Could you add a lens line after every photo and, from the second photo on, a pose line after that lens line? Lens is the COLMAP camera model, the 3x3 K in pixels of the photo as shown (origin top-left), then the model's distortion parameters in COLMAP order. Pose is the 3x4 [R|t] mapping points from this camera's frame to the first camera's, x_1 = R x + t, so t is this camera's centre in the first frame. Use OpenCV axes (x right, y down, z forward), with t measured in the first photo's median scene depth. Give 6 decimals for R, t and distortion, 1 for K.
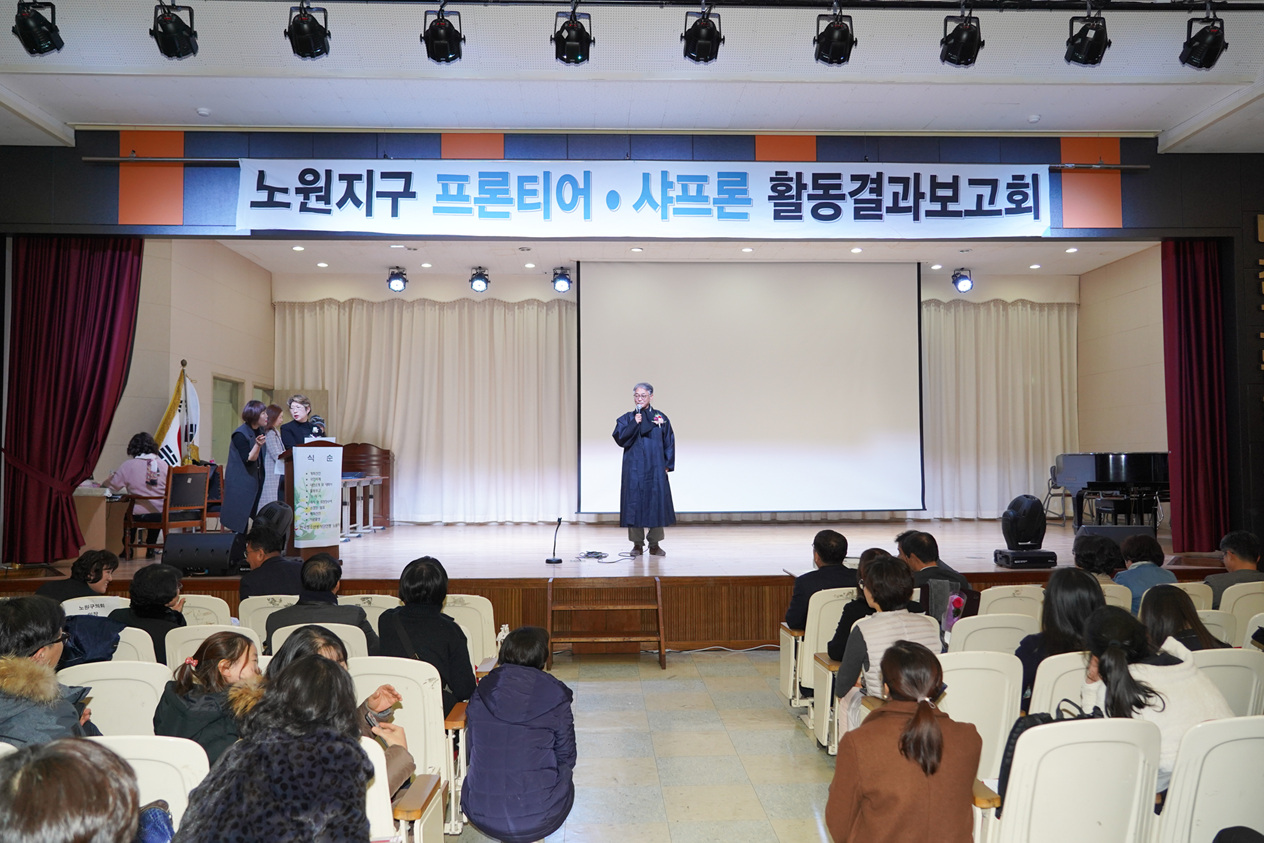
lens RADIAL K [[911.3, 0, 645.6], [0, 911.3, 400.3], [0, 0, 1]] dist [-0.038283, -0.017504]
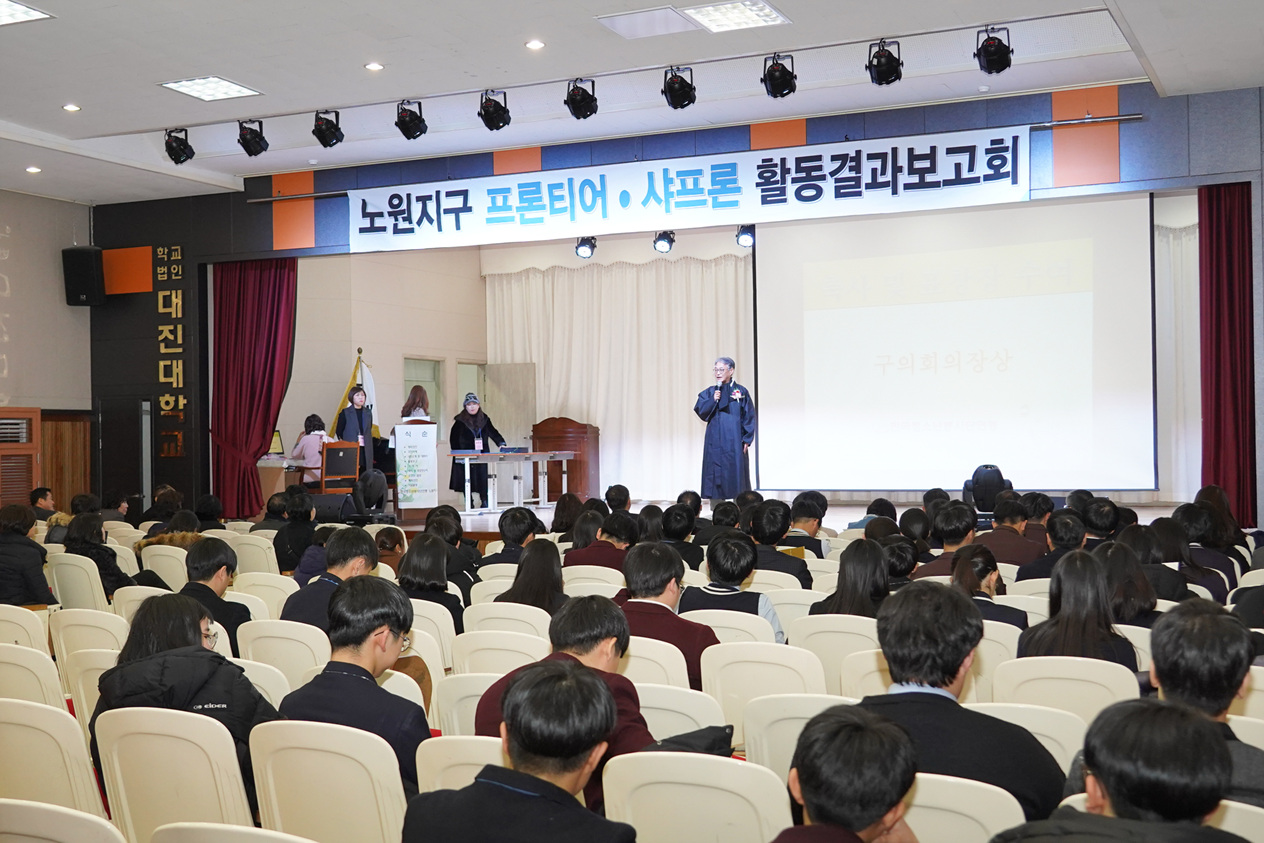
lens RADIAL K [[1526.1, 0, 631.7], [0, 1526.1, 421.2], [0, 0, 1]] dist [-0.186691, 0.000000]
pose [[0.881426, -0.010134, -0.472213, 0.831496], [0.038485, 0.997986, 0.050418, -0.044039], [0.470751, -0.062613, 0.880041, -0.625477]]
